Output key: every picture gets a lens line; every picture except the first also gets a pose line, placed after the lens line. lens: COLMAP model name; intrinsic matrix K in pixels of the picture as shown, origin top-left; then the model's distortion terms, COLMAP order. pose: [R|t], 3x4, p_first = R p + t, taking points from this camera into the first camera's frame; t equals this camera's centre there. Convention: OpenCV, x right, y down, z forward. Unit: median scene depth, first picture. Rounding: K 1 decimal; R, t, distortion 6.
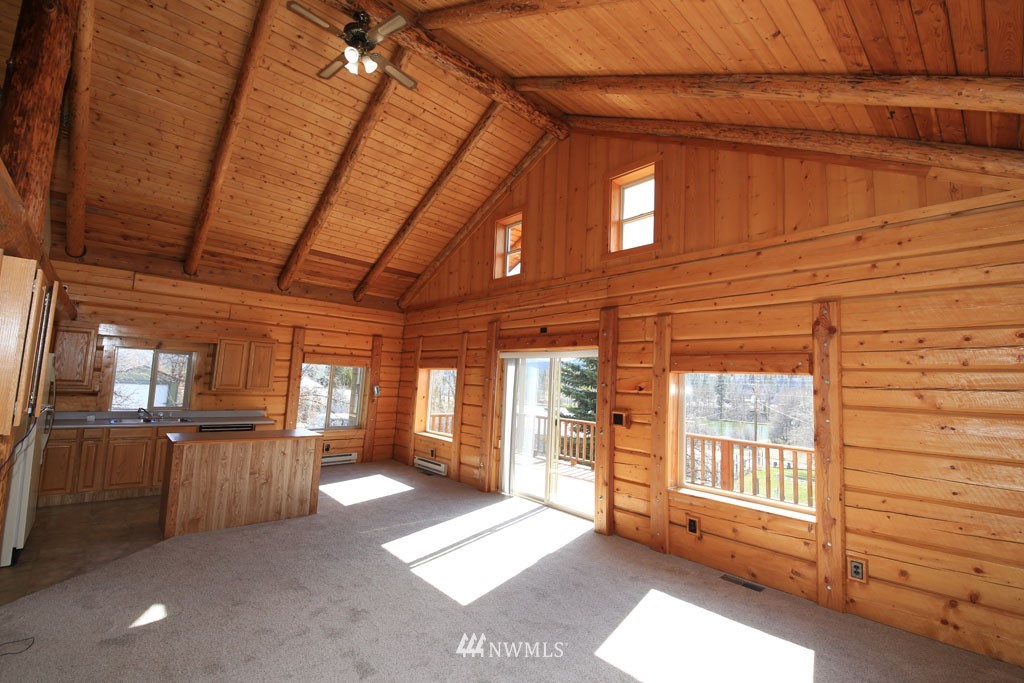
lens RADIAL K [[455.3, 0, 512.0], [0, 455.3, 341.5], [0, 0, 1]] dist [0.035278, 0.000054]
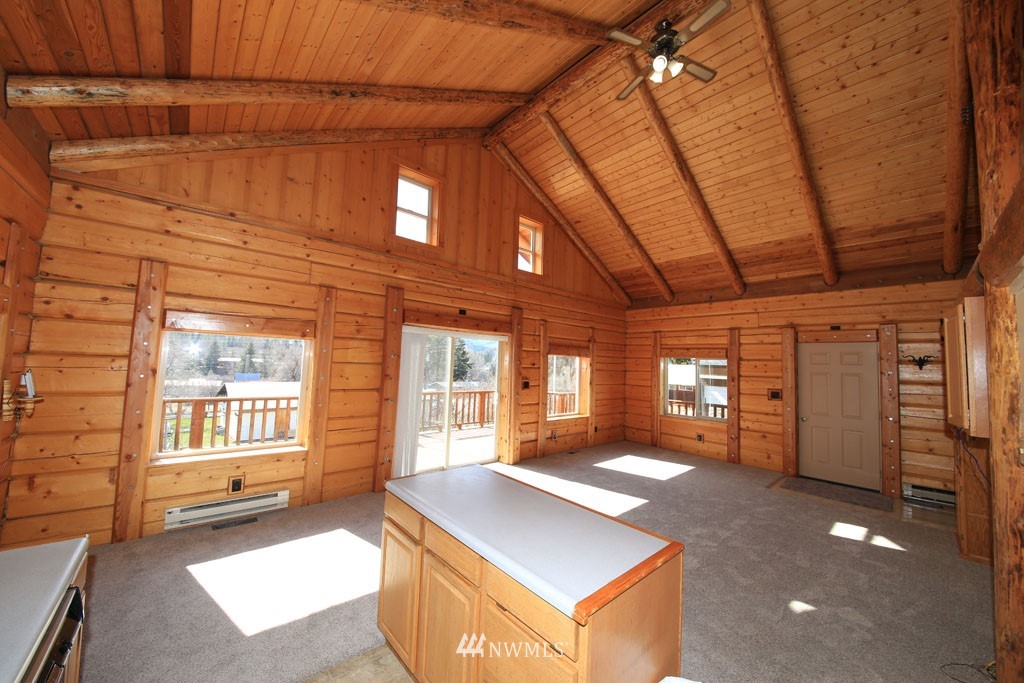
lens RADIAL K [[354.2, 0, 507.3], [0, 354.2, 343.0], [0, 0, 1]] dist [0.018739, -0.014473]
pose [[0.017581, 0.014568, 0.999739, -0.872998], [-0.126930, 0.991836, -0.012221, 0.050985], [-0.991756, -0.126682, 0.019286, 0.980488]]
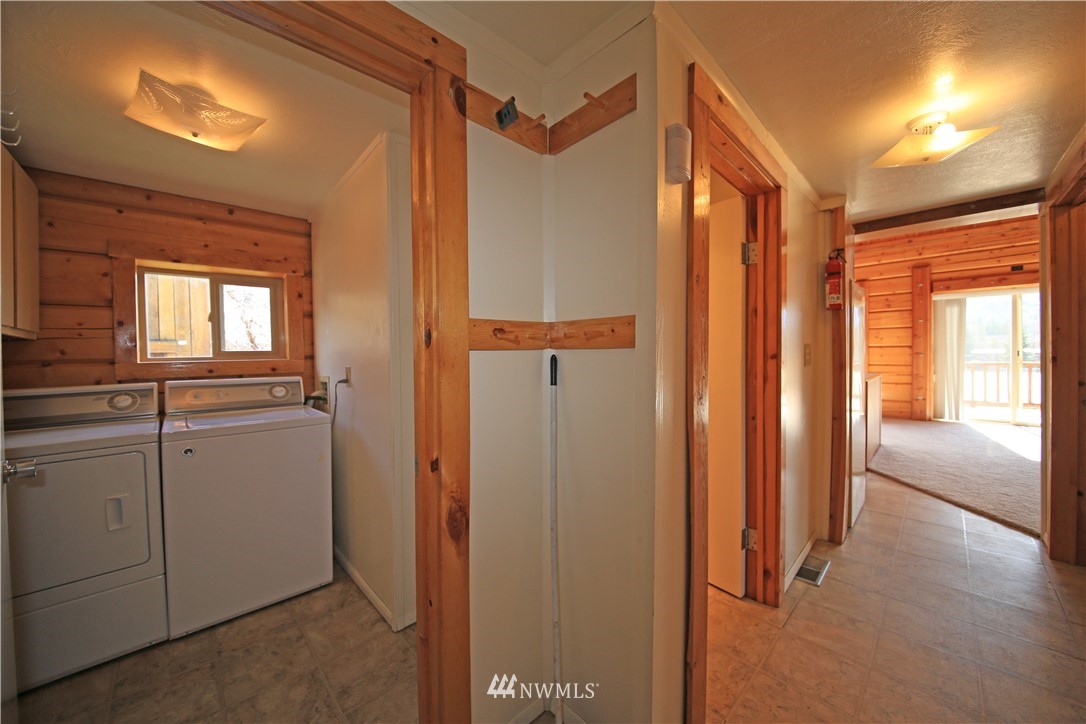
lens RADIAL K [[387.4, 0, 543.4], [0, 387.4, 360.1], [0, 0, 1]] dist [0.016094, -0.013927]
pose [[0.997783, -0.062298, 0.023400, -1.220371], [0.059315, 0.991966, 0.111736, 0.025765], [-0.030173, -0.110100, 0.993462, 0.124672]]
